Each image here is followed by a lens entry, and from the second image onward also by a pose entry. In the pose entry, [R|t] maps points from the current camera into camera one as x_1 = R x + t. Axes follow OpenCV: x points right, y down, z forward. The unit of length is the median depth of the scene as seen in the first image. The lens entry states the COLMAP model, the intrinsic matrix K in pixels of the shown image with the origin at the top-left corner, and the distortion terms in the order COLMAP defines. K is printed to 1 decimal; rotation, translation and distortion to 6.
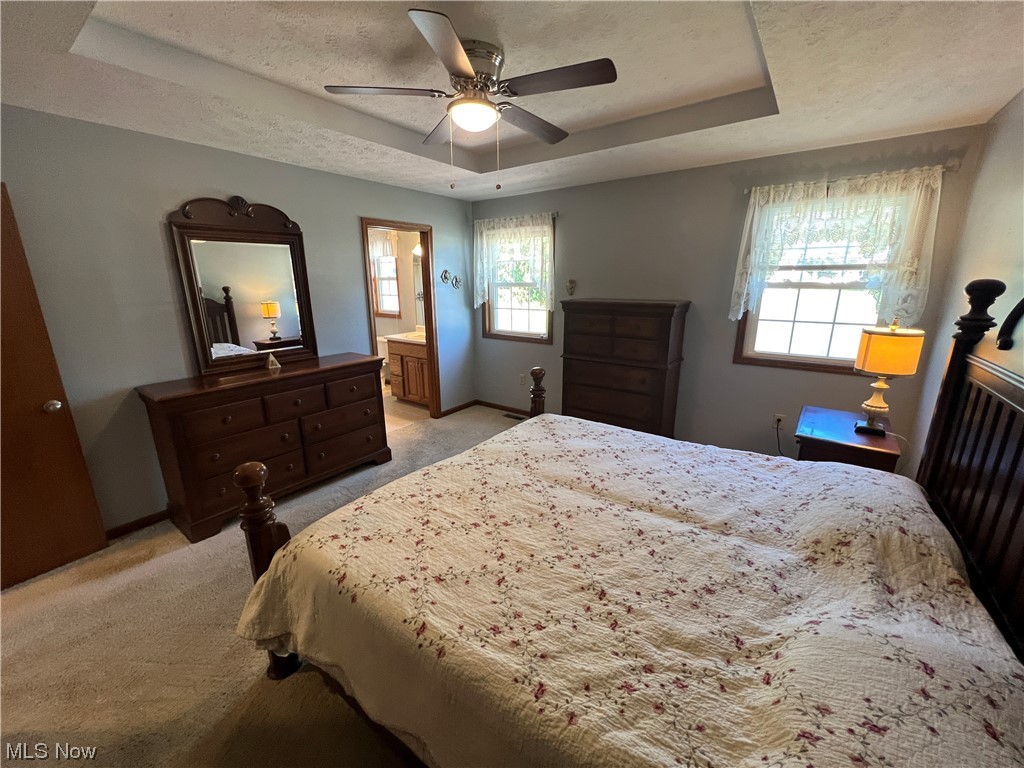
lens RADIAL K [[408.1, 0, 509.2], [0, 408.1, 384.9], [0, 0, 1]] dist [-0.000179, 0.000002]
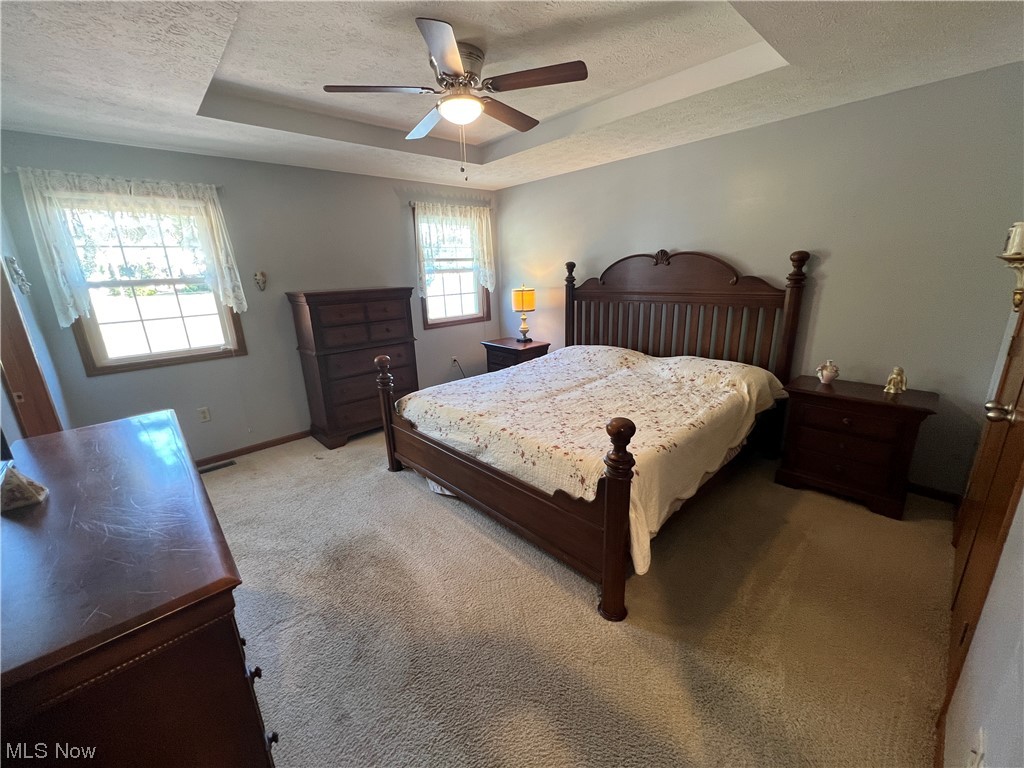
lens RADIAL K [[408.1, 0, 511.7], [0, 408.1, 383.4], [0, 0, 1]] dist [-0.000179, 0.000002]
pose [[0.187251, -0.264222, 0.946110, -1.432480], [0.281728, 0.937130, 0.205955, -0.164825], [-0.941045, 0.227980, 0.249917, 0.833295]]
